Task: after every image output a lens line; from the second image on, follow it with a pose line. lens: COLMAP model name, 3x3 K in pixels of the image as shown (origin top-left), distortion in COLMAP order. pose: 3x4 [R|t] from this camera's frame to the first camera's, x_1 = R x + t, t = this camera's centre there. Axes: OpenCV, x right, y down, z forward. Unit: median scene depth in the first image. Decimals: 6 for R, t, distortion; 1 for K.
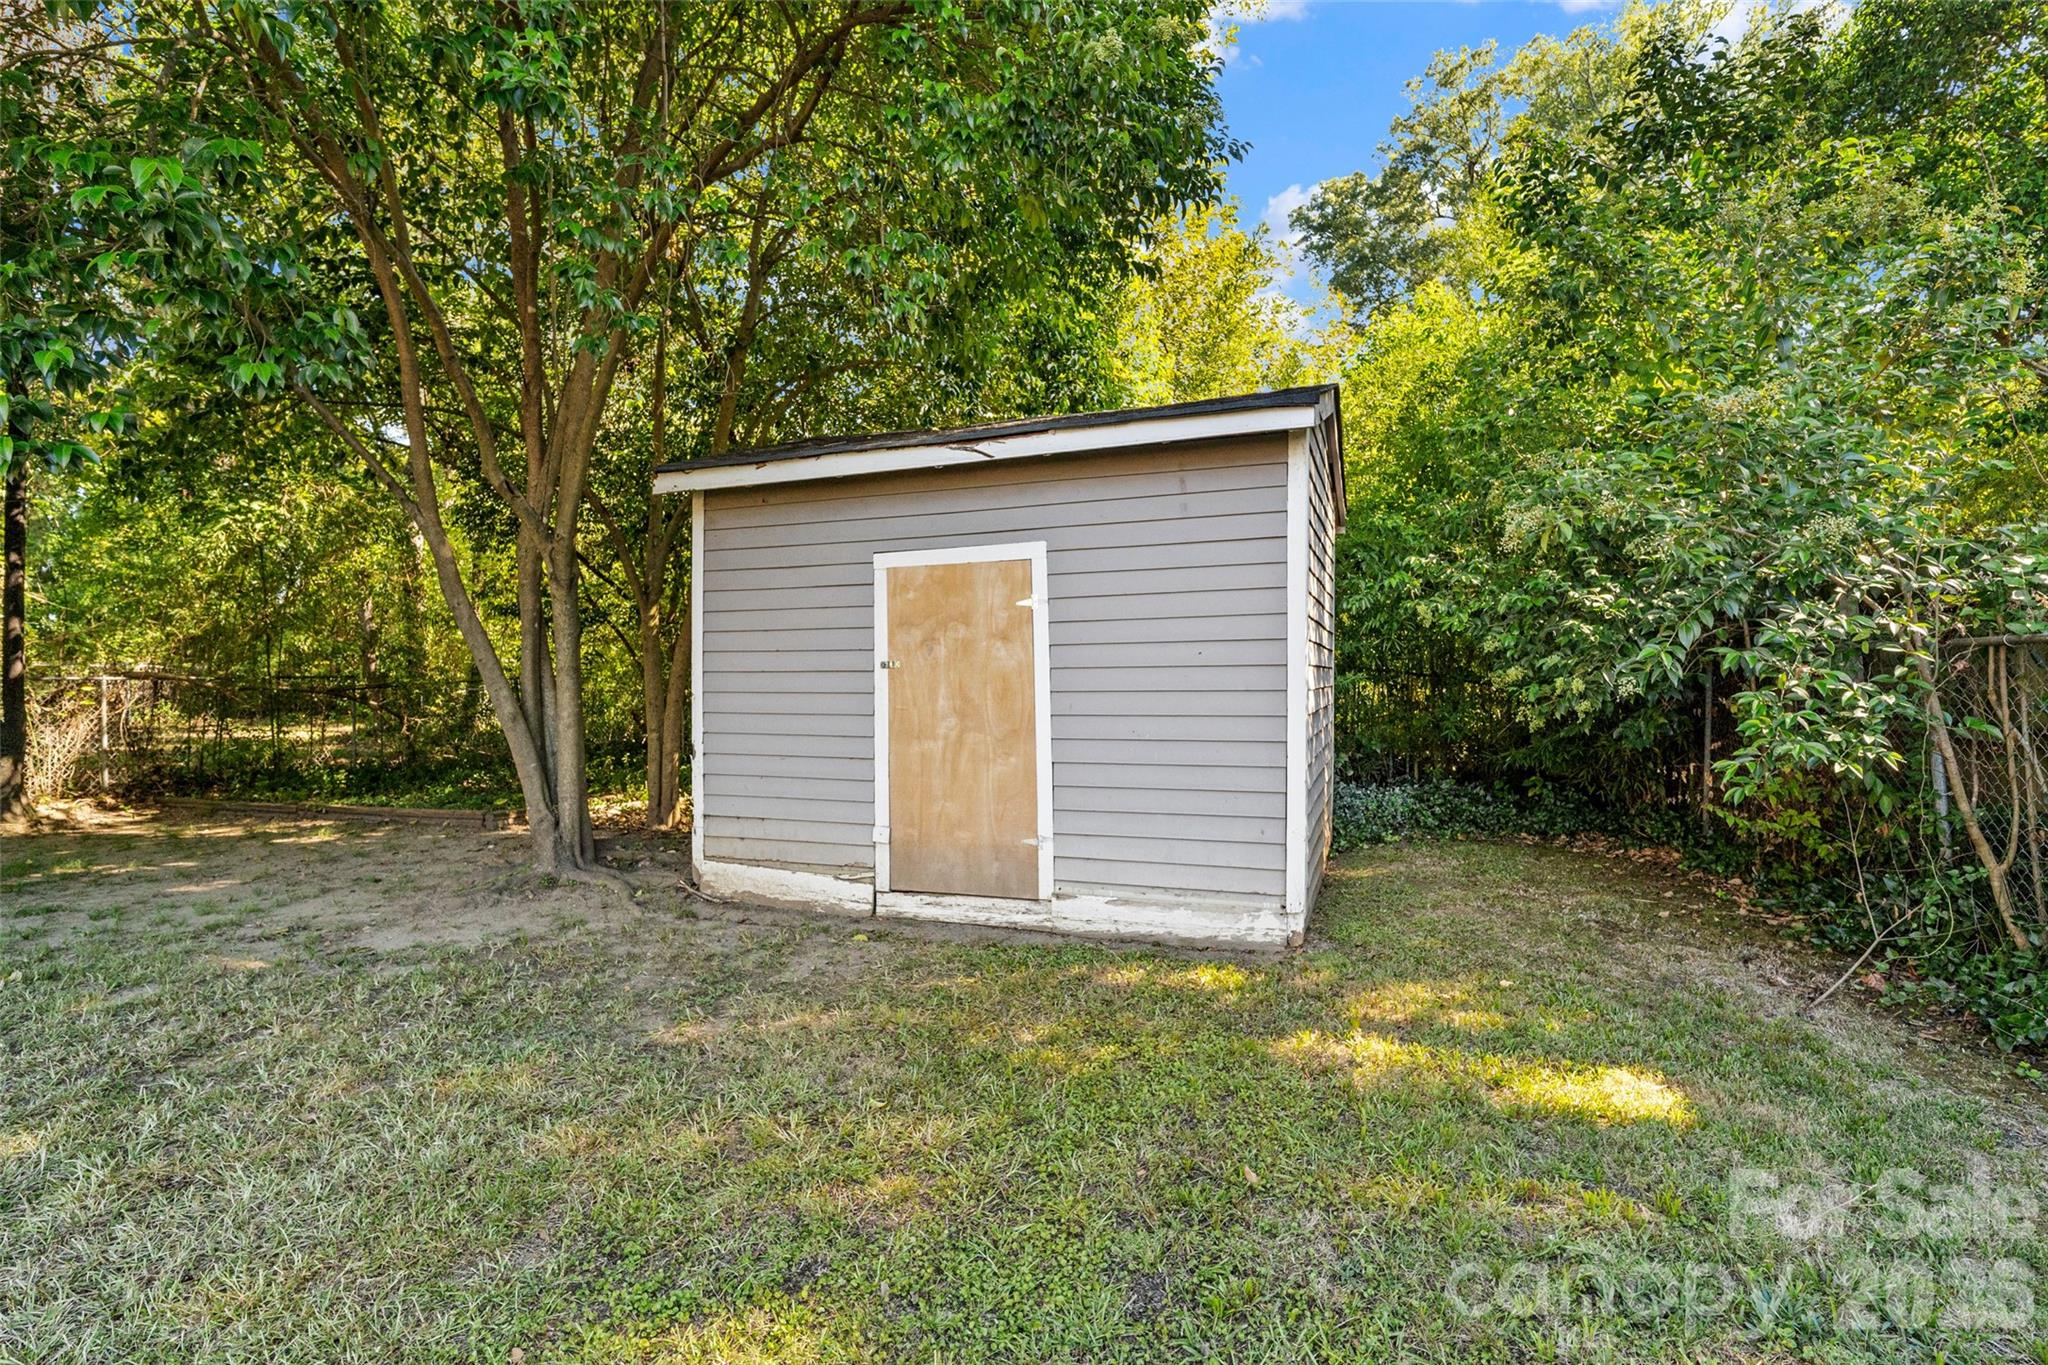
lens RADIAL K [[971.0, 0, 1013.8], [0, 971.0, 680.9], [0, 0, 1]] dist [0.000940, 0.000570]
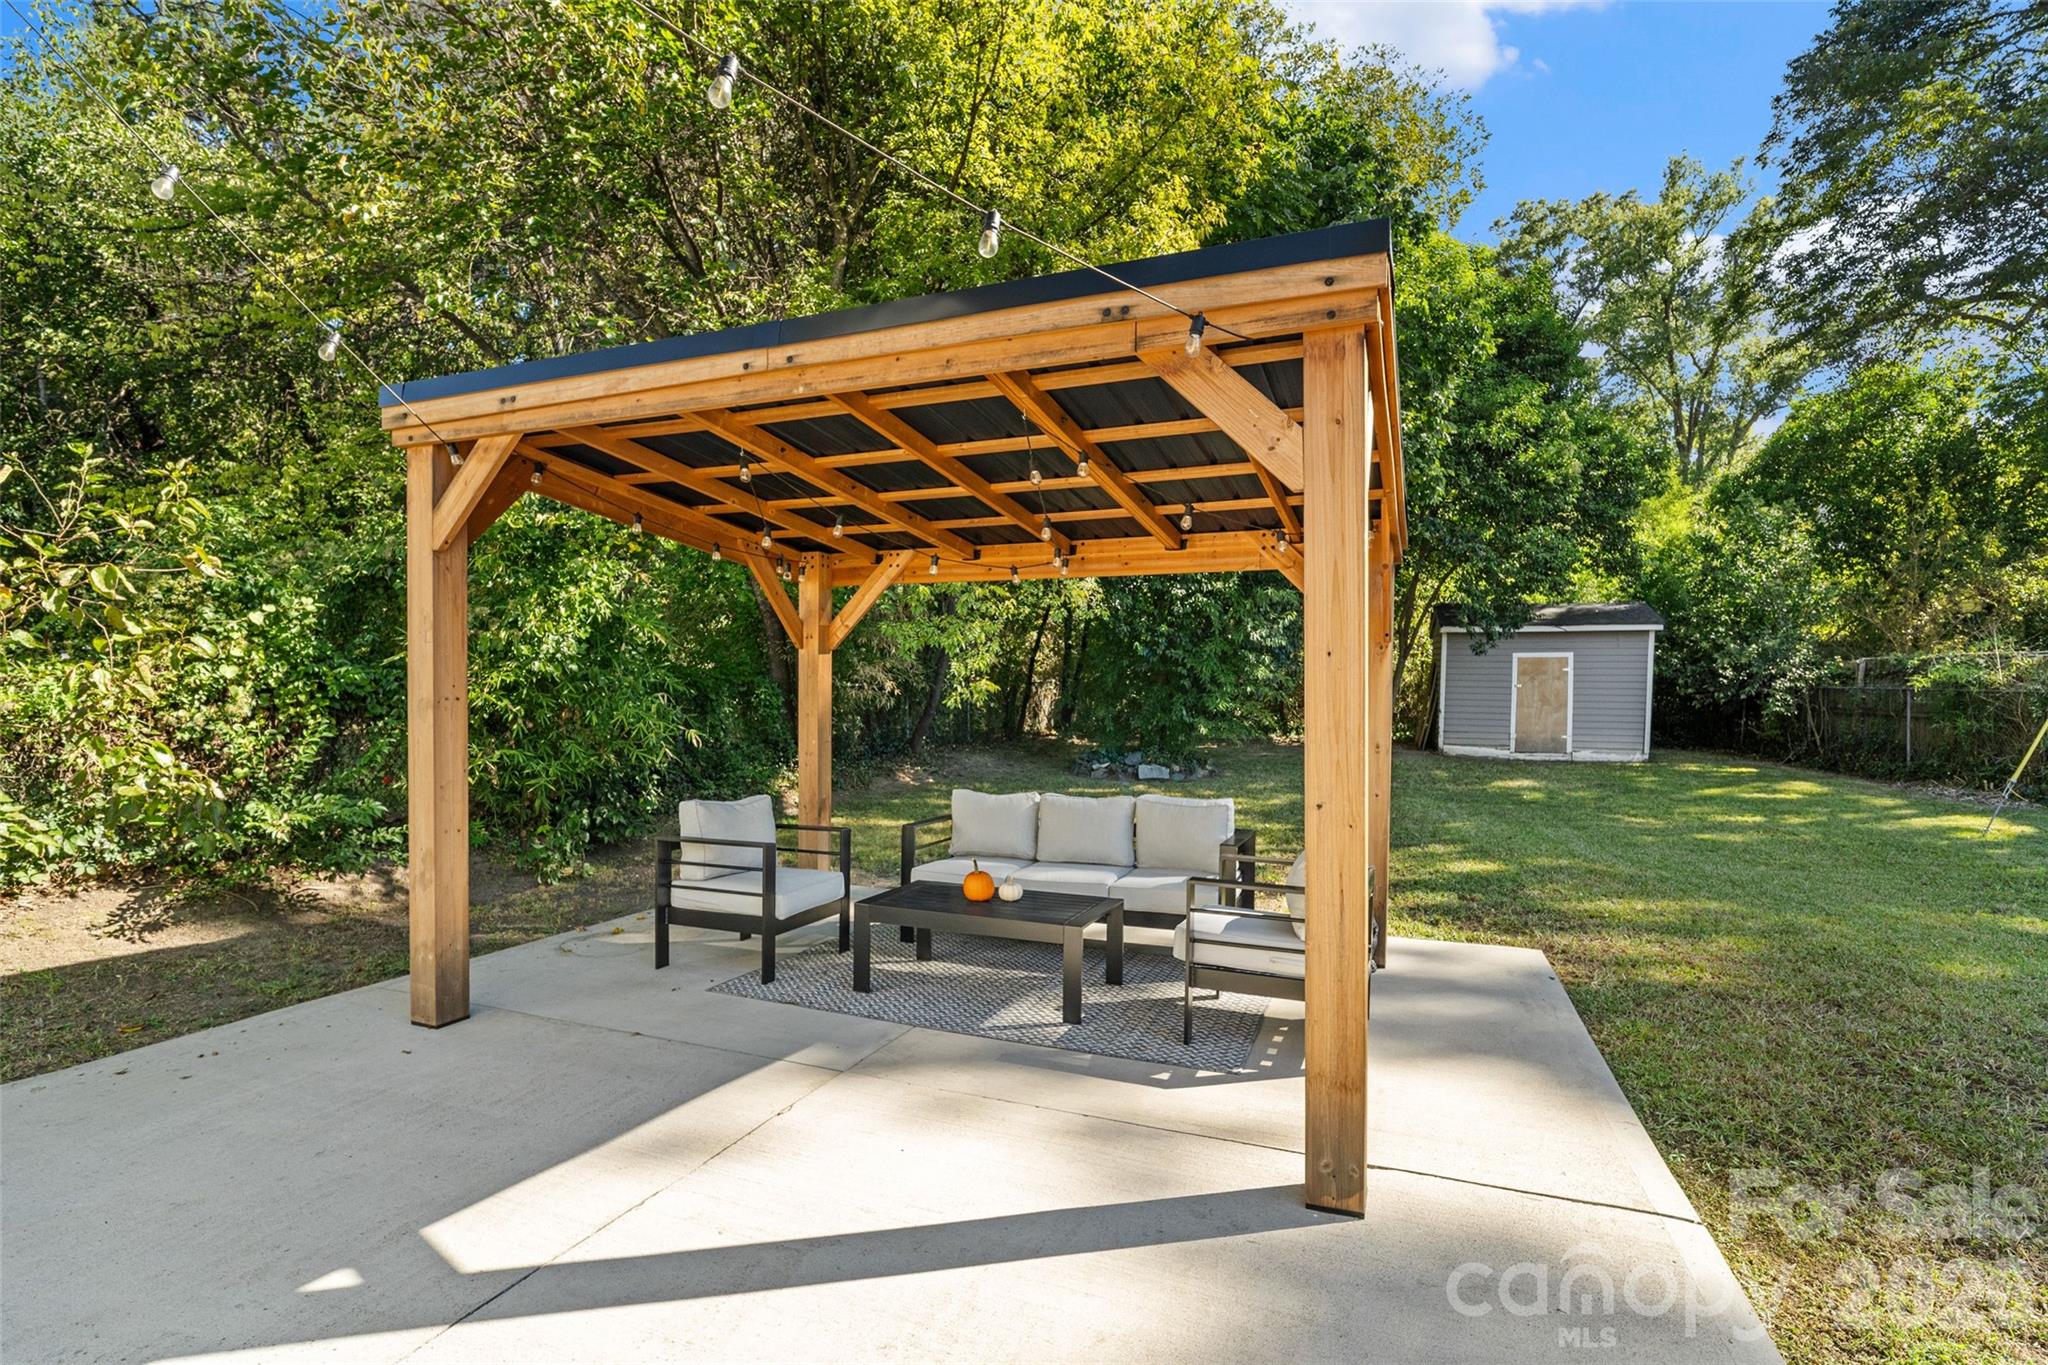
lens RADIAL K [[971.0, 0, 1023.7], [0, 971.0, 726.0], [0, 0, 1]] dist [0.000940, 0.000570]
pose [[0.998786, 0.017044, 0.046209, -2.103761], [-0.018999, 0.998928, 0.042205, 0.012973], [-0.045440, -0.043031, 0.998040, -2.433957]]
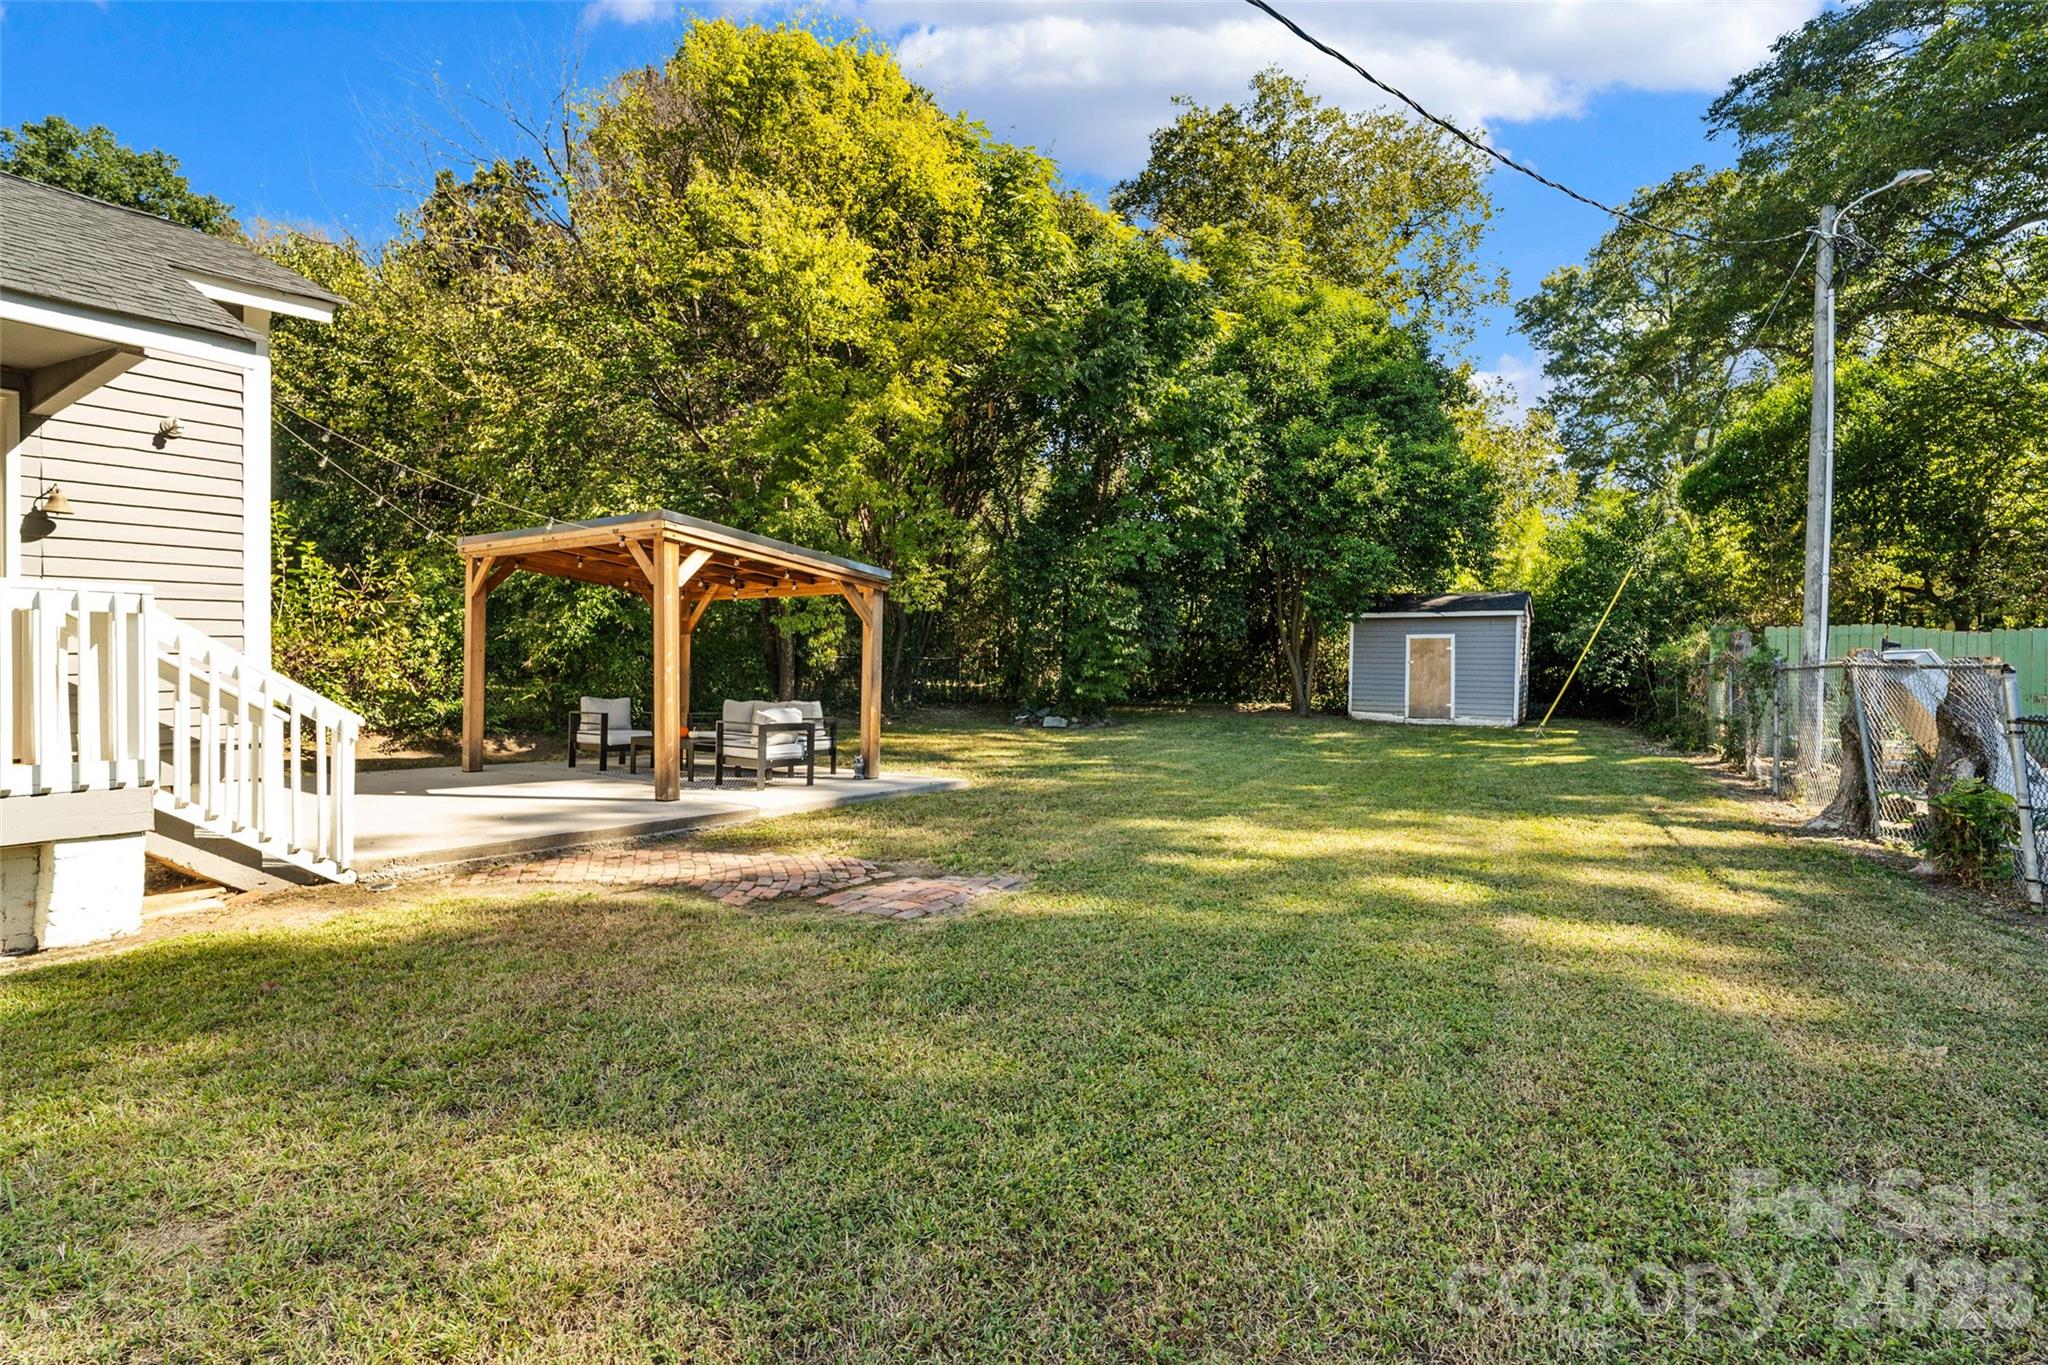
lens RADIAL K [[971.0, 0, 1030.7], [0, 971.0, 681.6], [0, 0, 1]] dist [0.000940, 0.000570]
pose [[0.985301, 0.026700, -0.168727, -1.054639], [-0.024087, 0.999556, 0.017516, 0.032614], [0.169120, -0.013194, 0.985507, -3.444500]]
